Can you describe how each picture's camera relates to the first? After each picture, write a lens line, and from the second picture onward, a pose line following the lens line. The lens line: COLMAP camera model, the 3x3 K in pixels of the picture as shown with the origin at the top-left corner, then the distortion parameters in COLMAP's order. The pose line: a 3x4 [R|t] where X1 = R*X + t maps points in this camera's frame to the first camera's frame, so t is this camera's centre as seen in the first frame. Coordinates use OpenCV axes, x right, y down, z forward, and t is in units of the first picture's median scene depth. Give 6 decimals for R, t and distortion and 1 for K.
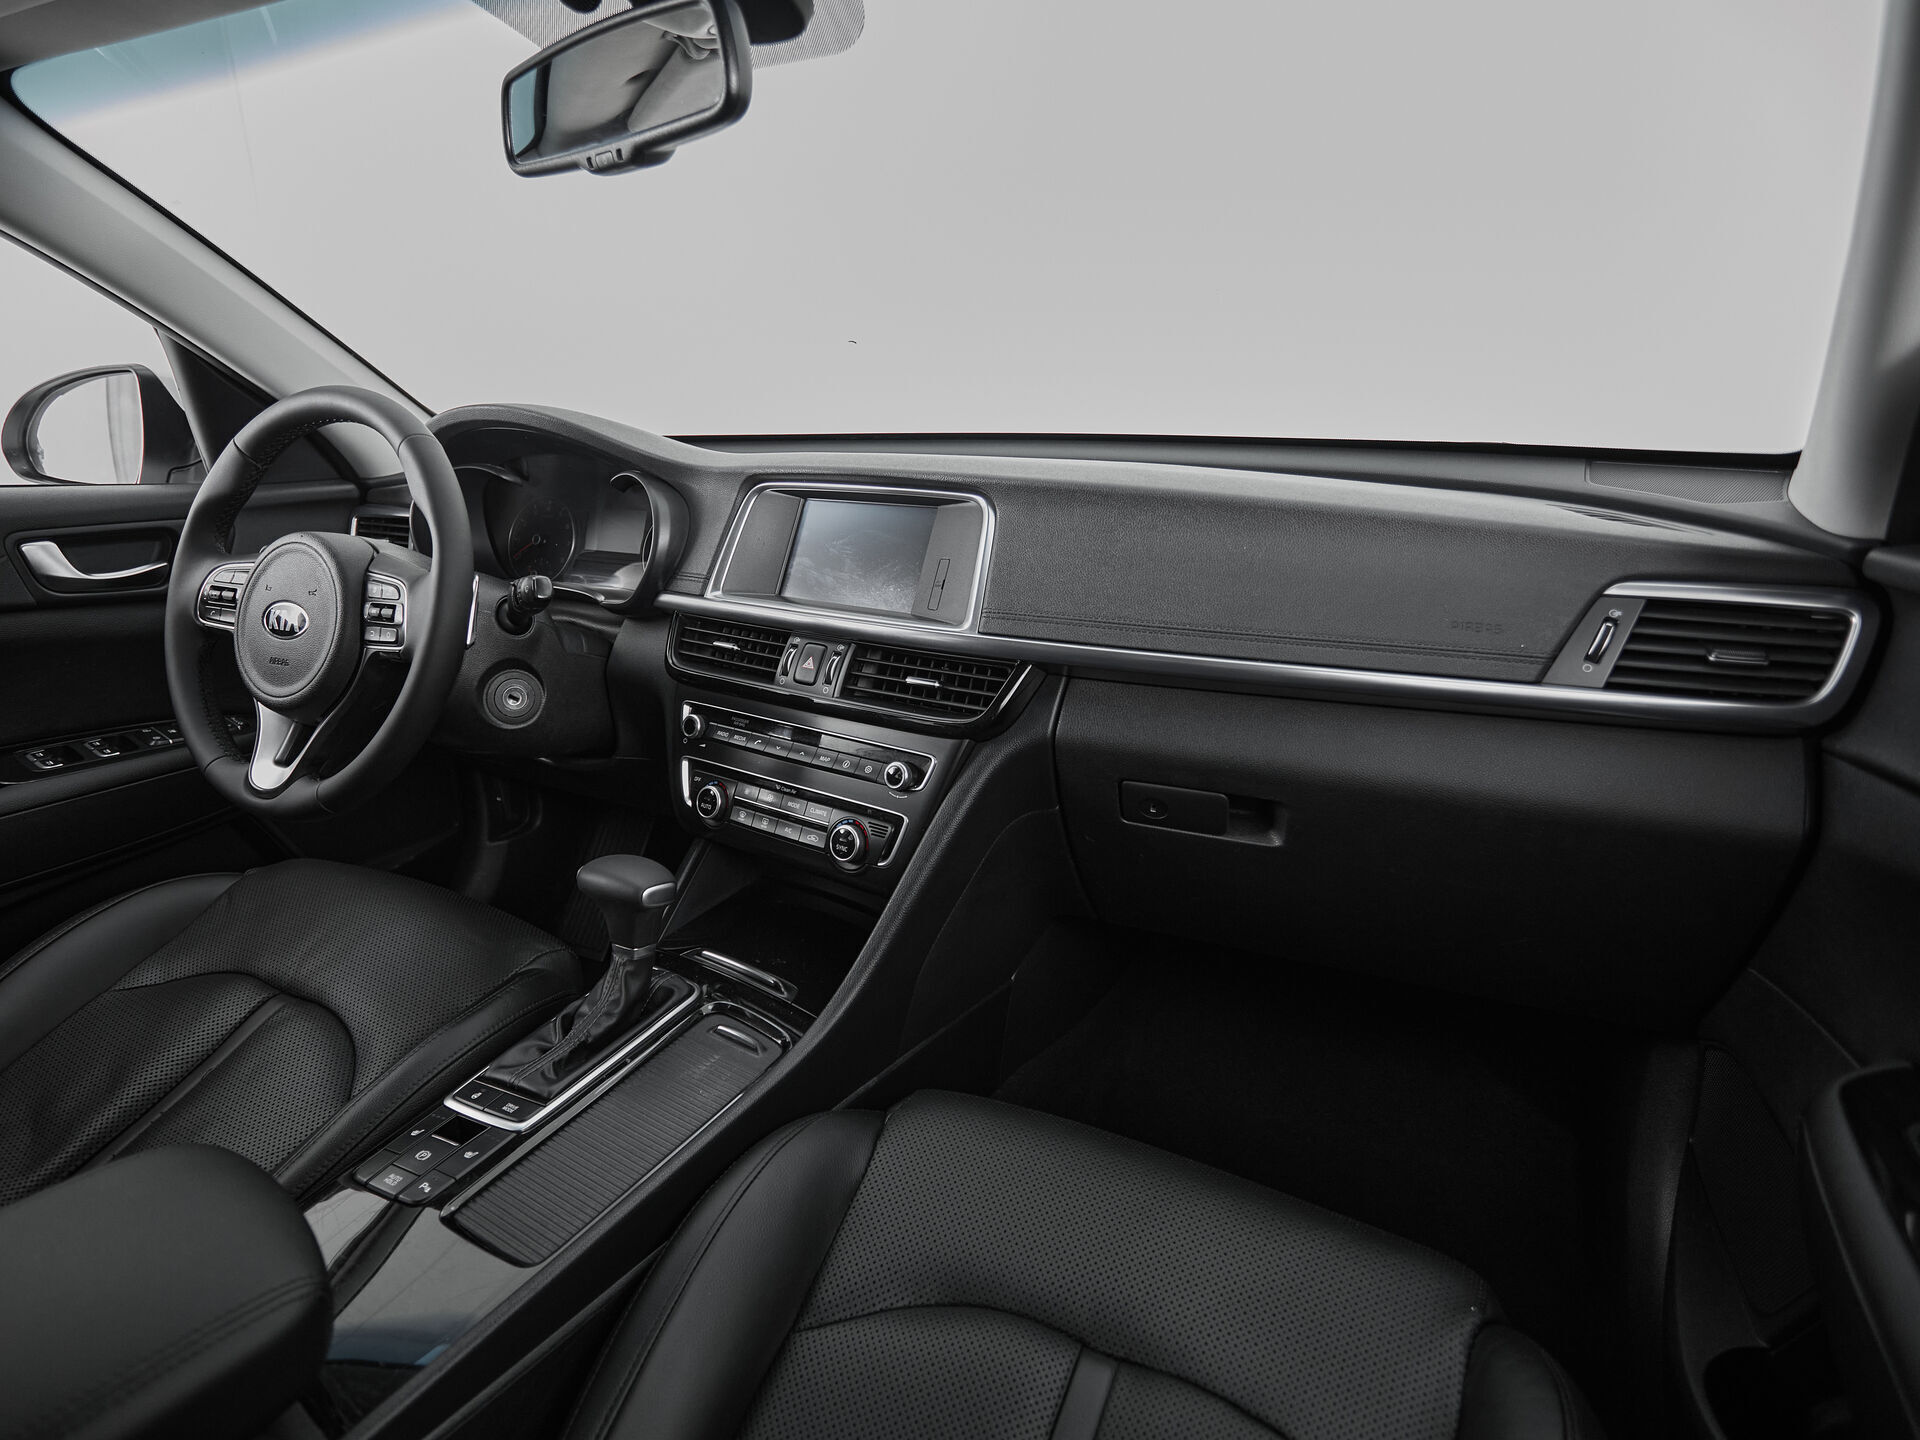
lens RADIAL K [[1009.7, 0, 932.5], [0, 1009.7, 711.0], [0, 0, 1]] dist [0.000488, -0.000902]
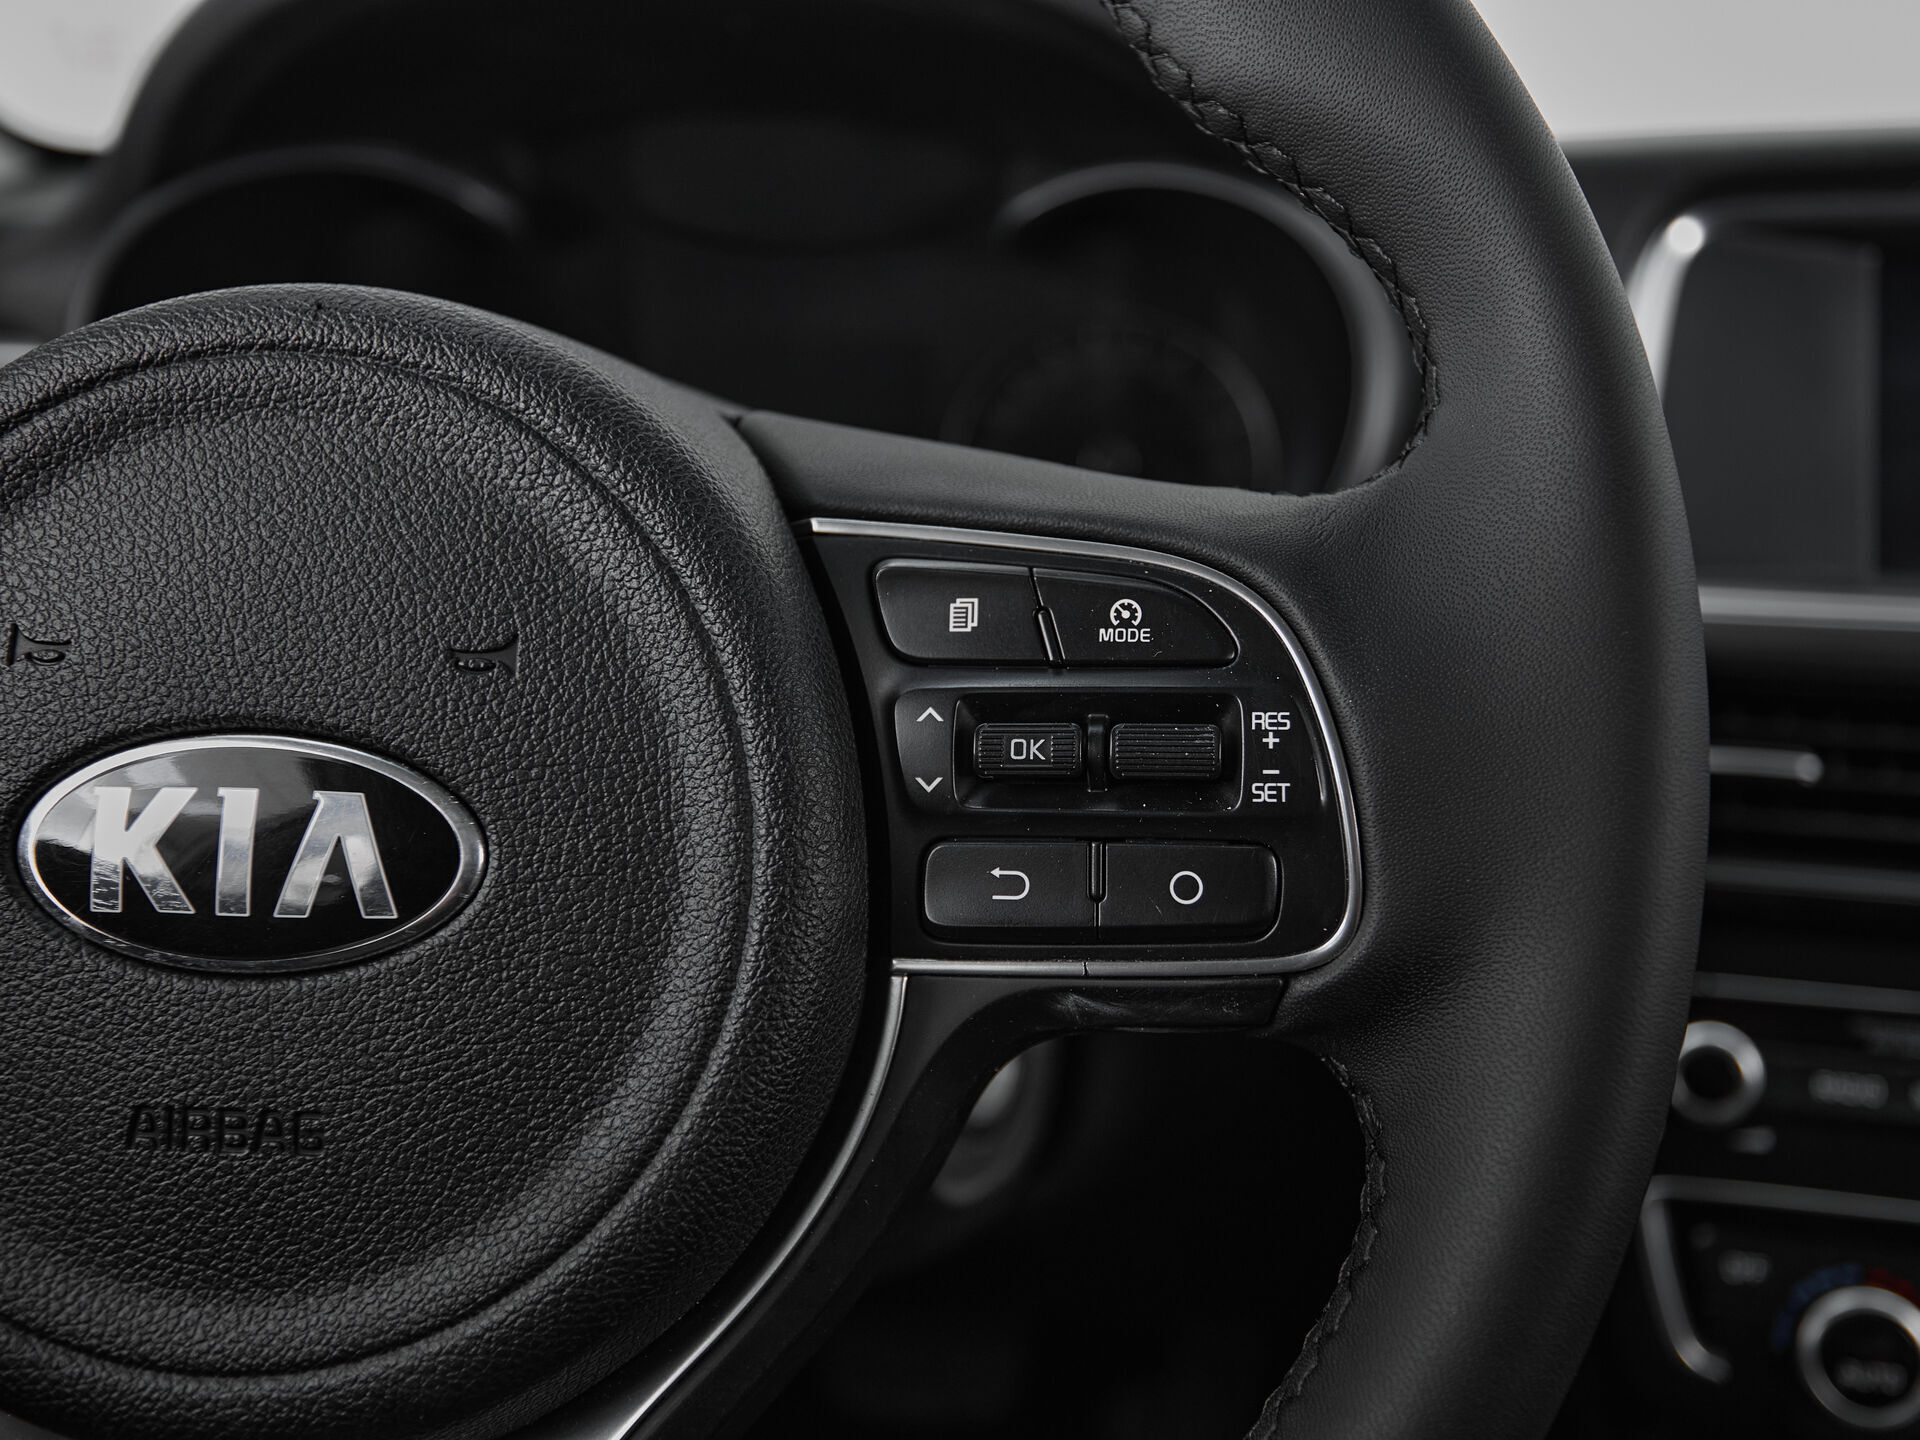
lens RADIAL K [[1659.7, 0, 980.9], [0, 1659.7, 720.3], [0, 0, 1]] dist [-0.041641, 0.056453]
pose [[0.922649, -0.077039, 0.377867, -0.647191], [0.092672, 0.995423, -0.023335, -0.096043], [-0.374340, 0.056547, 0.925566, 0.747765]]
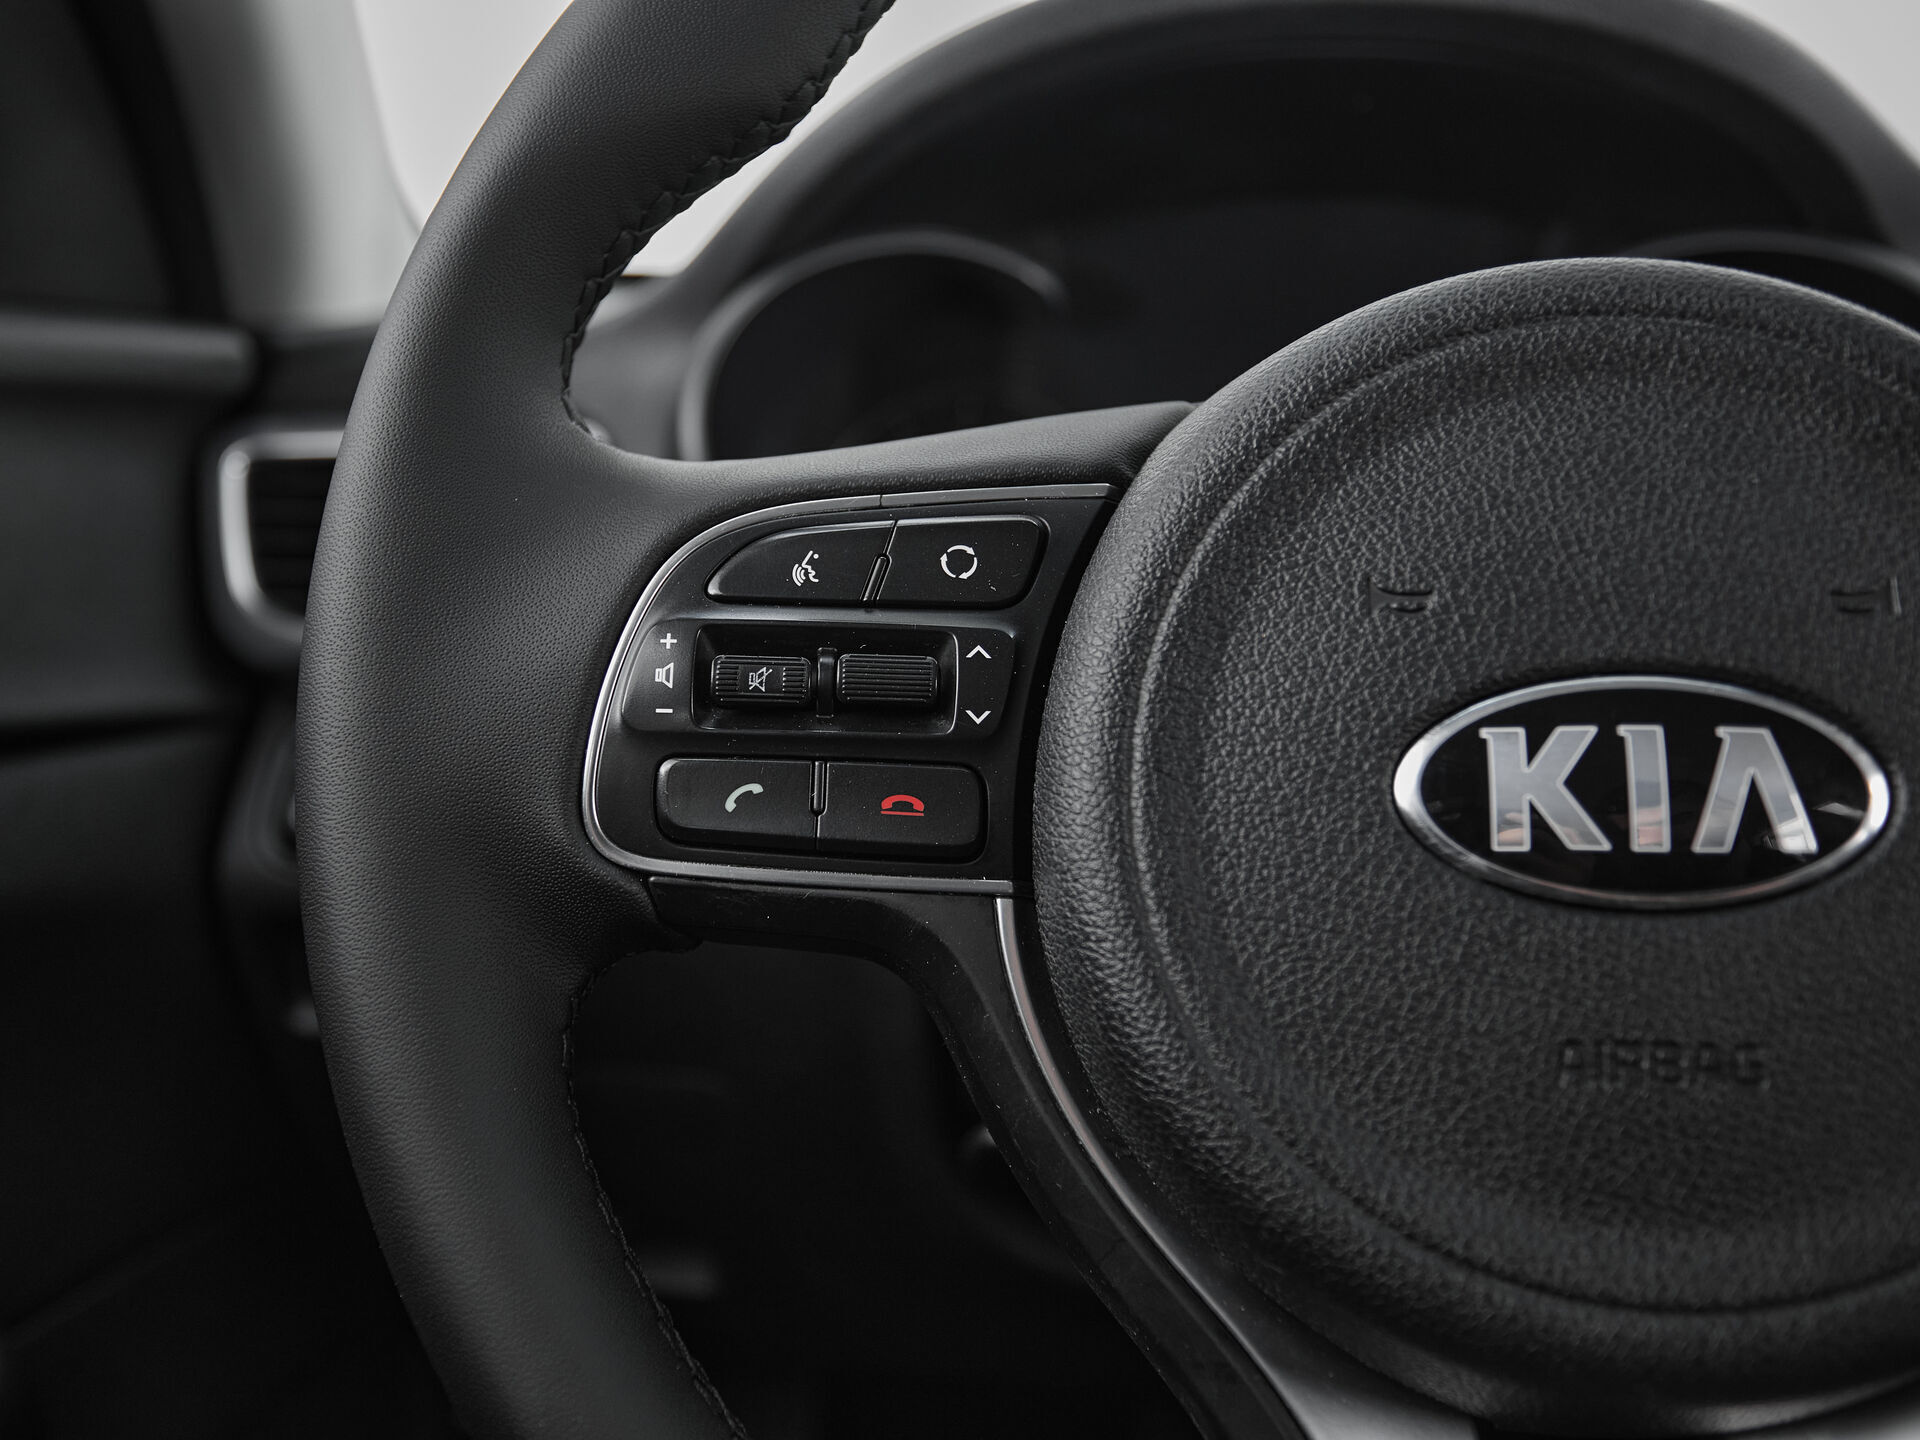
lens RADIAL K [[1659.7, 0, 904.4], [0, 1659.7, 737.4], [0, 0, 1]] dist [-0.041641, 0.056453]
pose [[0.933359, -0.052798, 0.355039, -0.854449], [0.099374, 0.988470, -0.114247, -0.082570], [-0.344914, 0.141915, 0.927844, 0.826098]]
